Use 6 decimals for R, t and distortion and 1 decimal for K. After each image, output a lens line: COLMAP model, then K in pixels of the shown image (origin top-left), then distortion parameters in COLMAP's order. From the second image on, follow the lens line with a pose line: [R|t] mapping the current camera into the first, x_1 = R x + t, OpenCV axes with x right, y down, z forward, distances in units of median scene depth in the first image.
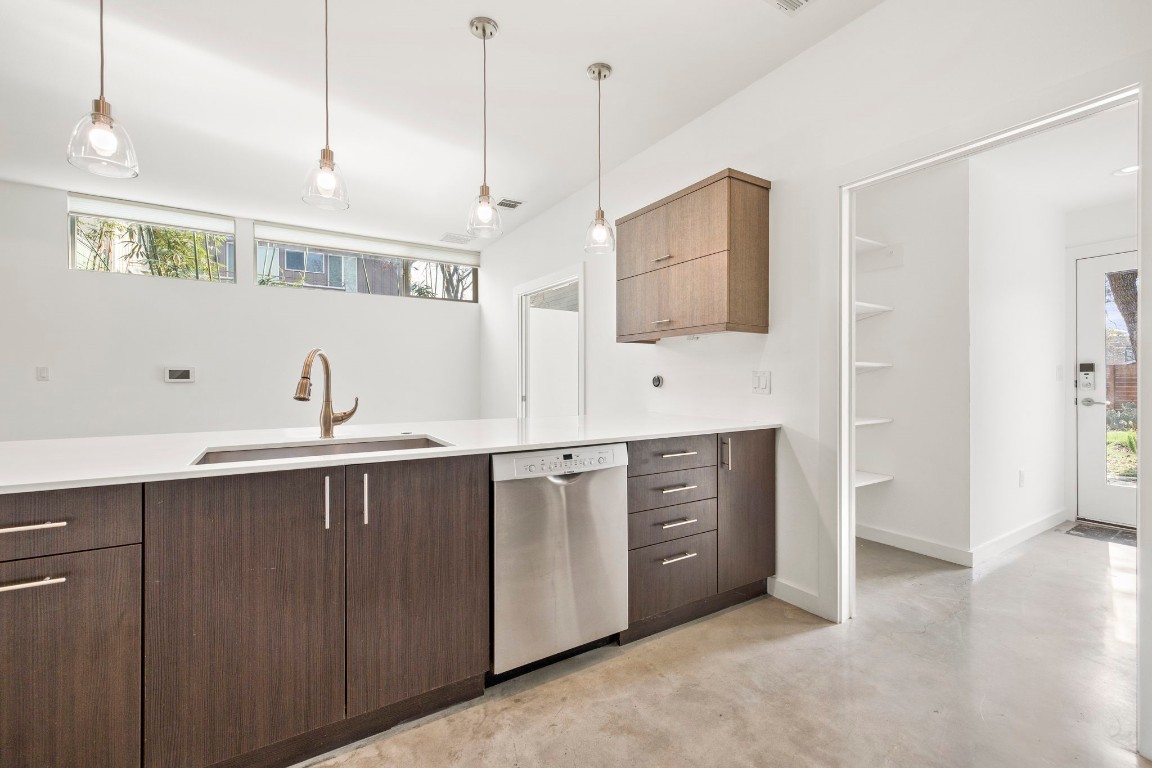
lens RADIAL K [[481.0, 0, 572.0], [0, 481.0, 379.4], [0, 0, 1]] dist [0.001566, 0.000130]
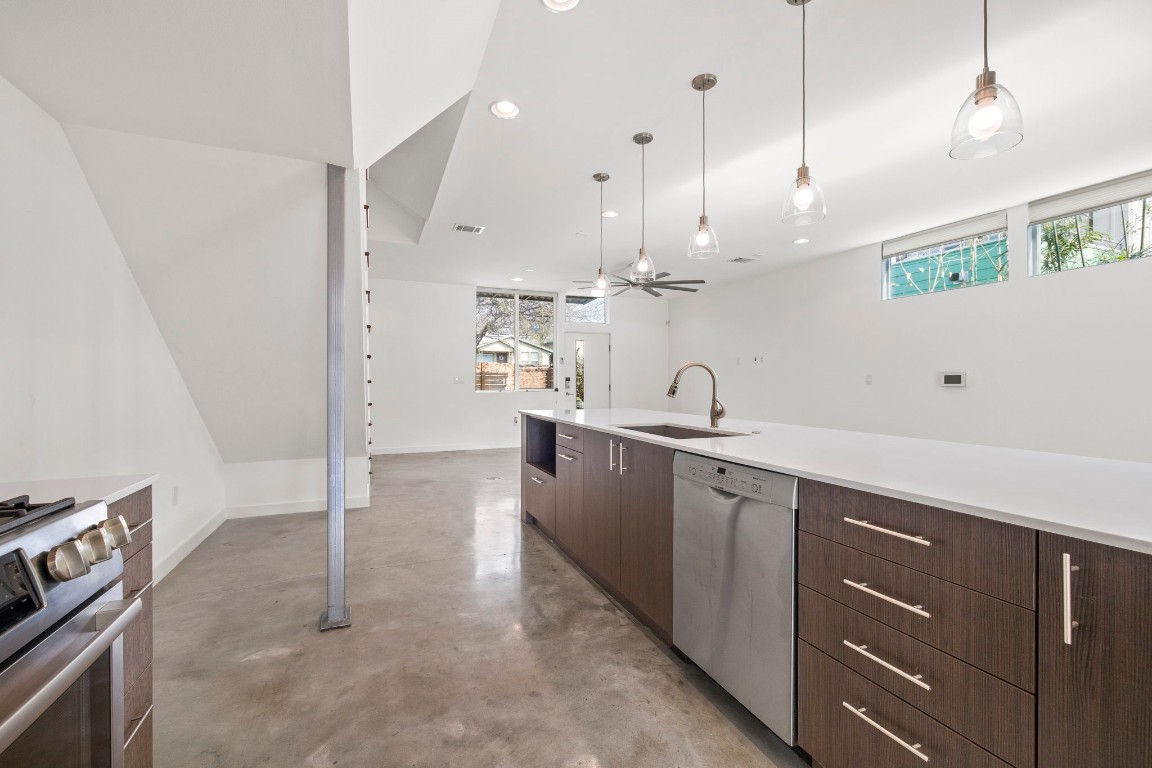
lens RADIAL K [[484.7, 0, 576.0], [0, 484.7, 384.0], [0, 0, 1]] dist [0.000666, 0.000023]
pose [[-0.155814, 0.004414, -0.987777, 0.631511], [-0.005033, 0.999973, 0.005262, -0.002979], [0.987774, 0.005792, -0.155788, 0.595140]]
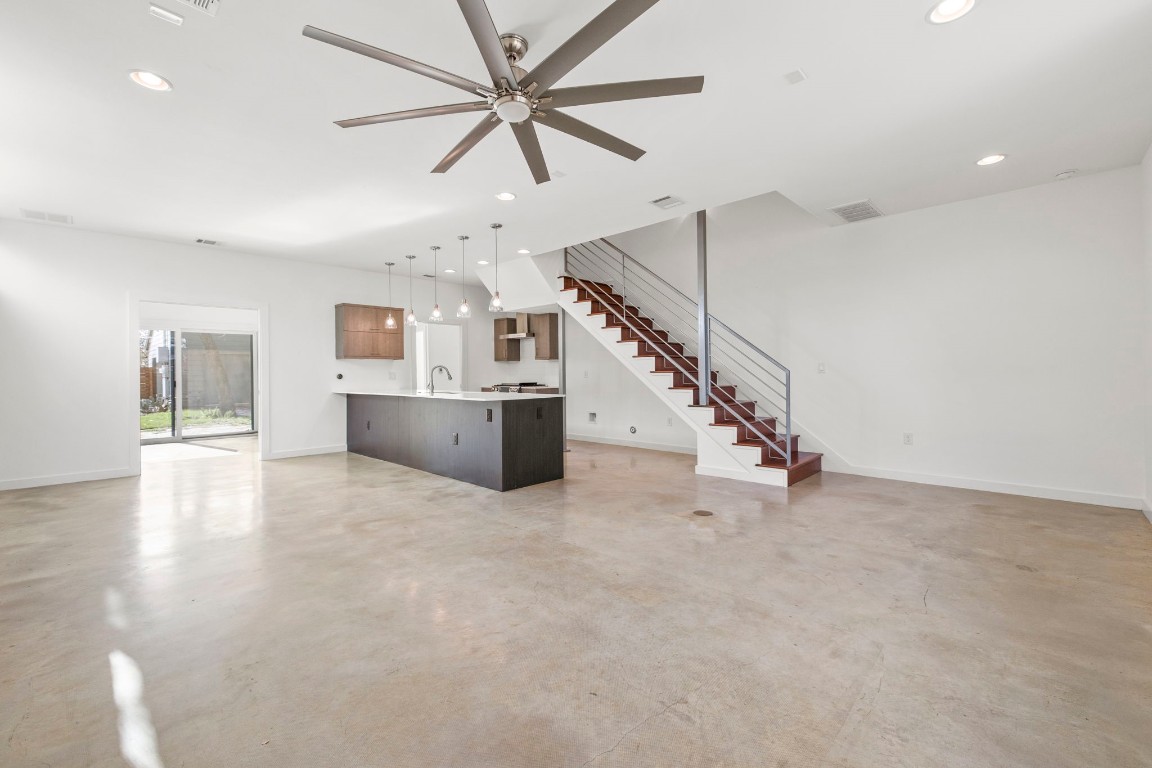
lens RADIAL K [[483.7, 0, 571.2], [0, 483.7, 374.6], [0, 0, 1]] dist [-0.000575, 0.000068]
pose [[-0.249463, -0.000795, 0.968384, -2.715929], [0.012502, 0.999914, 0.004042, 0.000016], [-0.968304, 0.013115, -0.249432, 0.646022]]
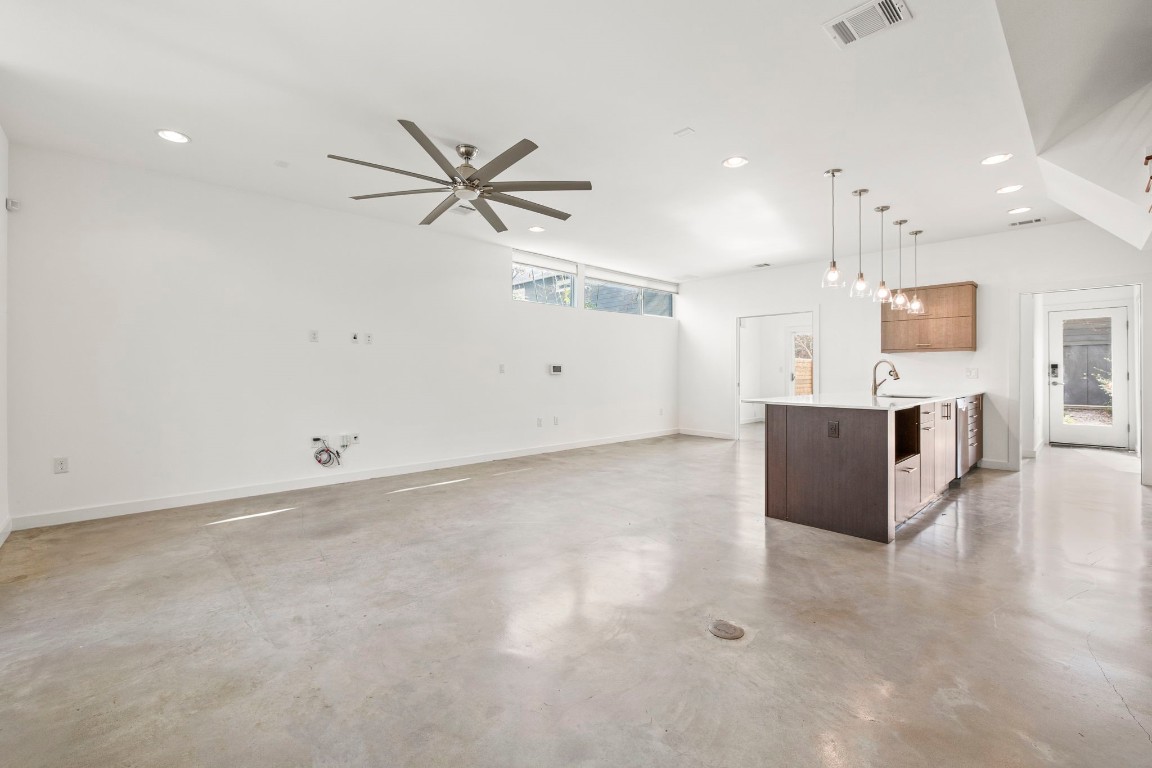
lens RADIAL K [[485.9, 0, 568.6], [0, 485.9, 370.9], [0, 0, 1]] dist [0.000428, -0.000180]
pose [[0.980950, 0.000710, 0.194257, -1.819077], [0.000346, 0.999985, -0.005405, 0.007133], [-0.194258, 0.005369, 0.980936, -0.821856]]
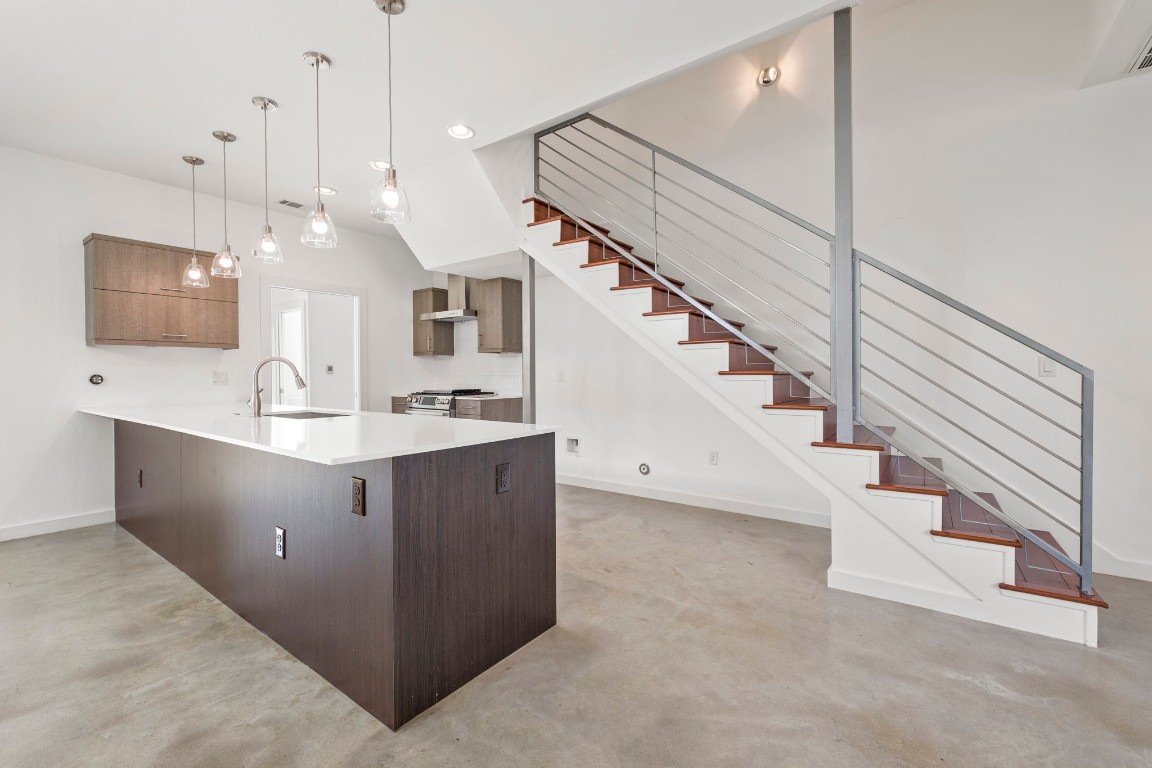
lens RADIAL K [[487.1, 0, 571.5], [0, 487.1, 384.7], [0, 0, 1]] dist [-0.005666, 0.000200]
pose [[-0.371154, -0.019296, 0.928371, -1.589924], [0.008512, 0.999671, 0.024181, -0.002028], [-0.928532, 0.016877, -0.370868, 0.471493]]
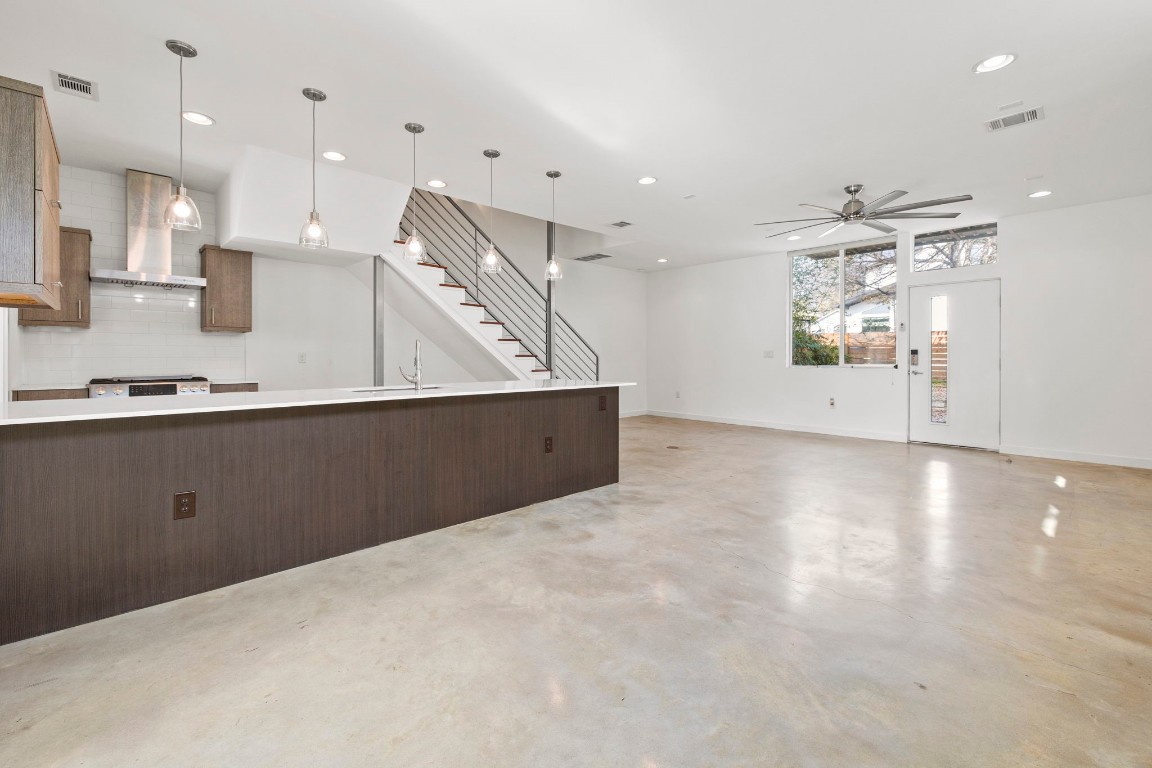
lens RADIAL K [[495.5, 0, 574.9], [0, 495.5, 360.0], [0, 0, 1]] dist [-0.000999, -0.000211]
pose [[-0.978627, 0.001011, -0.205639, -0.504478], [-0.001164, 0.999945, 0.010458, -0.003293], [0.205638, 0.010474, -0.978572, 2.042782]]
